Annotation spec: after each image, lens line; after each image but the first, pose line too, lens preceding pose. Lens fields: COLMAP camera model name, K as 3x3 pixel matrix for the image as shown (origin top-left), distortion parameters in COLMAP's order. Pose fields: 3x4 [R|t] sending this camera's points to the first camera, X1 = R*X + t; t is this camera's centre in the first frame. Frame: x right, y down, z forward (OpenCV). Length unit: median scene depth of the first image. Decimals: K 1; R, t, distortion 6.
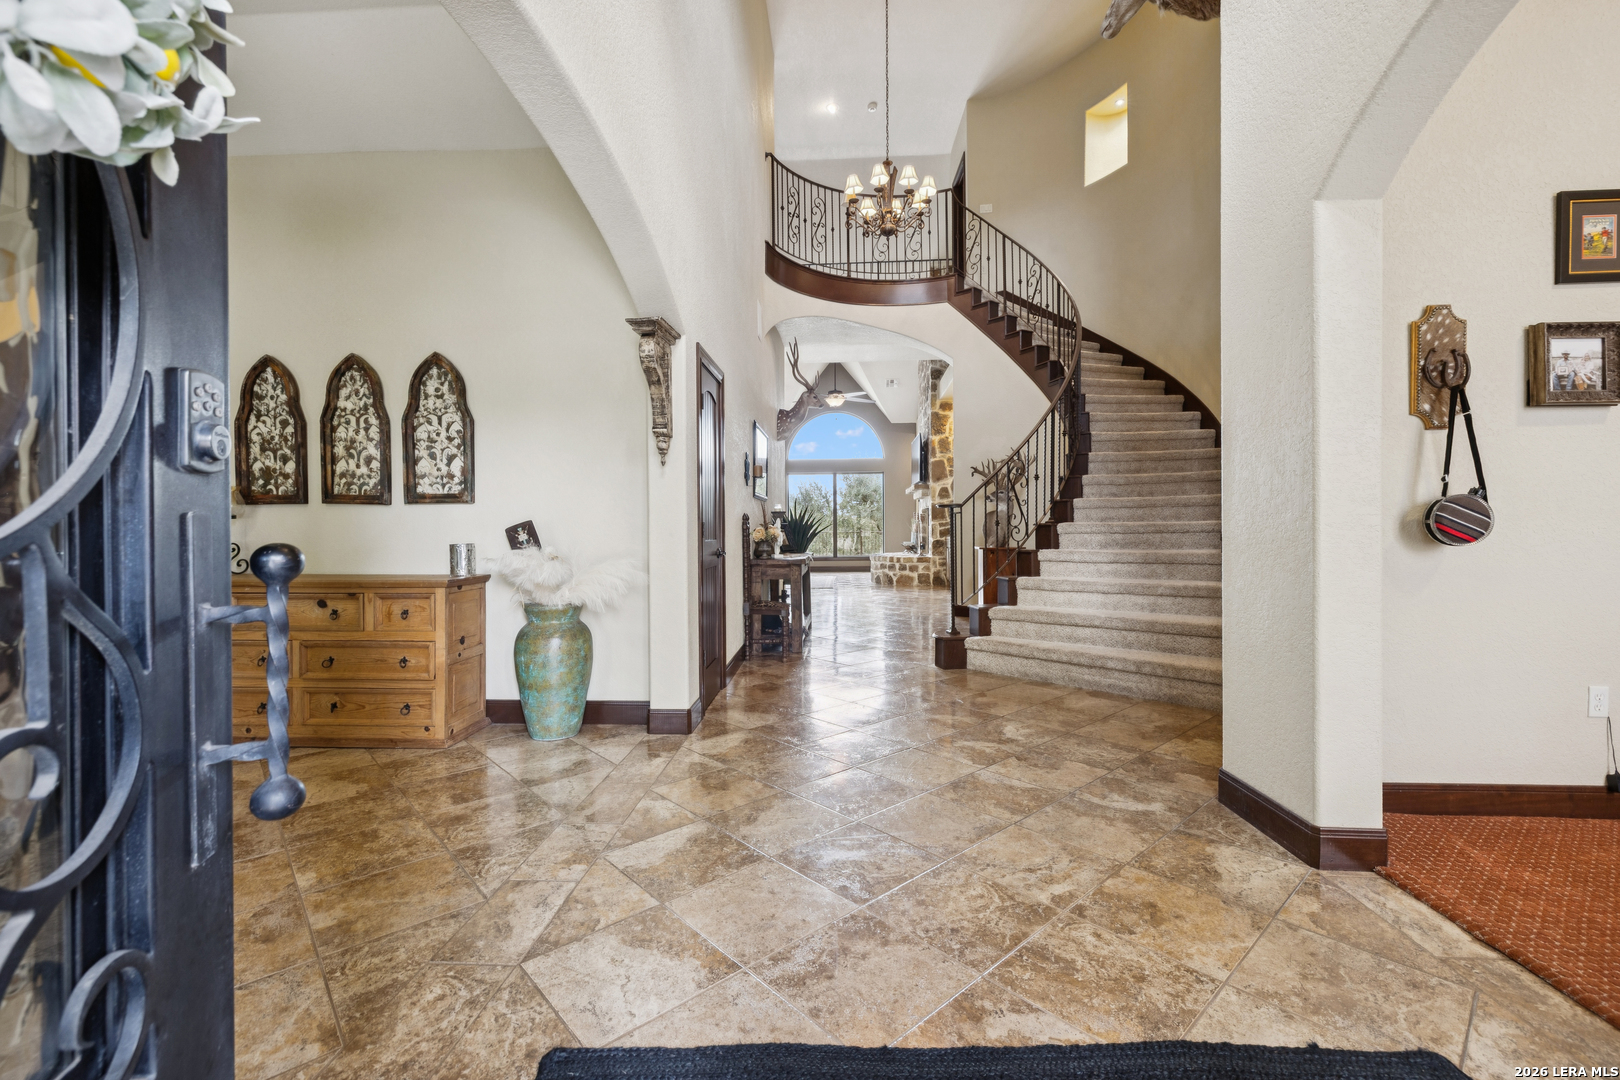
lens RADIAL K [[689.0, 0, 815.8], [0, 689.0, 542.1], [0, 0, 1]] dist [0.001494, -0.000597]
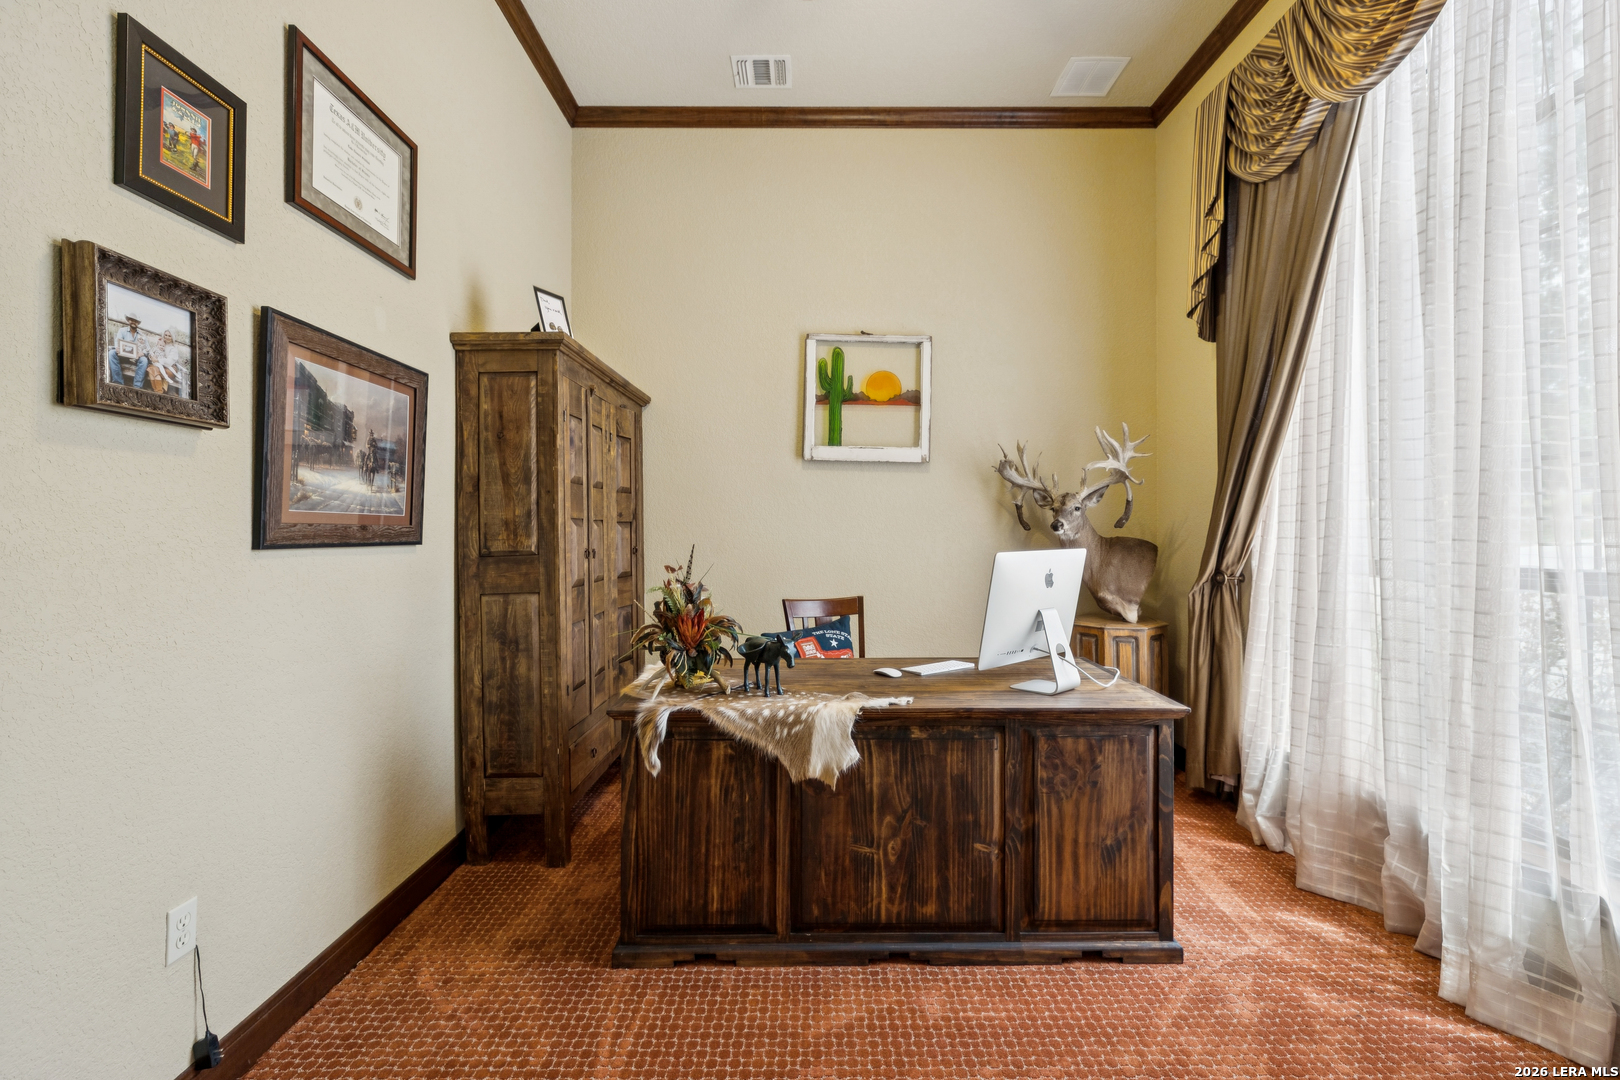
lens RADIAL K [[689.0, 0, 819.8], [0, 689.0, 532.0], [0, 0, 1]] dist [0.001494, -0.000597]
pose [[-0.056107, 0.000071, 0.998425, 0.518505], [-0.004944, 0.999988, -0.000349, -0.109541], [-0.998413, -0.004956, -0.056106, 0.492786]]
